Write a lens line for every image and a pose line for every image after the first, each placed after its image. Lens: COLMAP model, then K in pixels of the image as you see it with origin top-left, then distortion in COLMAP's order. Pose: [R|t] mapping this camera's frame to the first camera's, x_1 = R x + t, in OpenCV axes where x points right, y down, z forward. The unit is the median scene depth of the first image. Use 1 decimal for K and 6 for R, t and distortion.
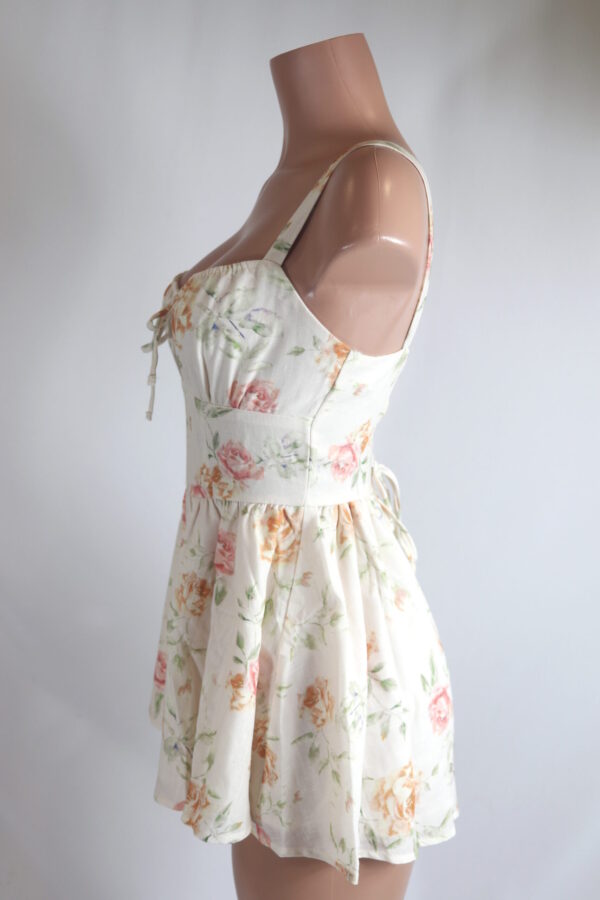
lens RADIAL K [[1027.3, 0, 300.0], [0, 1027.3, 450.0], [0, 0, 1]] dist [0.001274, -0.004436]
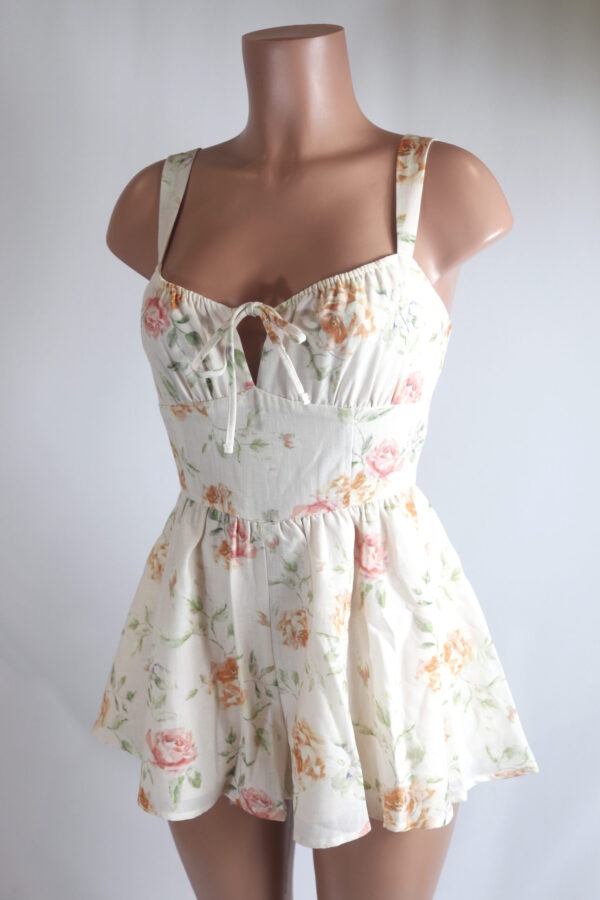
lens RADIAL K [[1027.3, 0, 300.0], [0, 1027.3, 450.0], [0, 0, 1]] dist [0.001274, -0.004436]
pose [[0.459643, -0.242388, 0.854386, -0.938225], [0.211165, 0.964273, 0.159961, -0.172199], [-0.862634, 0.106891, 0.494405, 0.577004]]
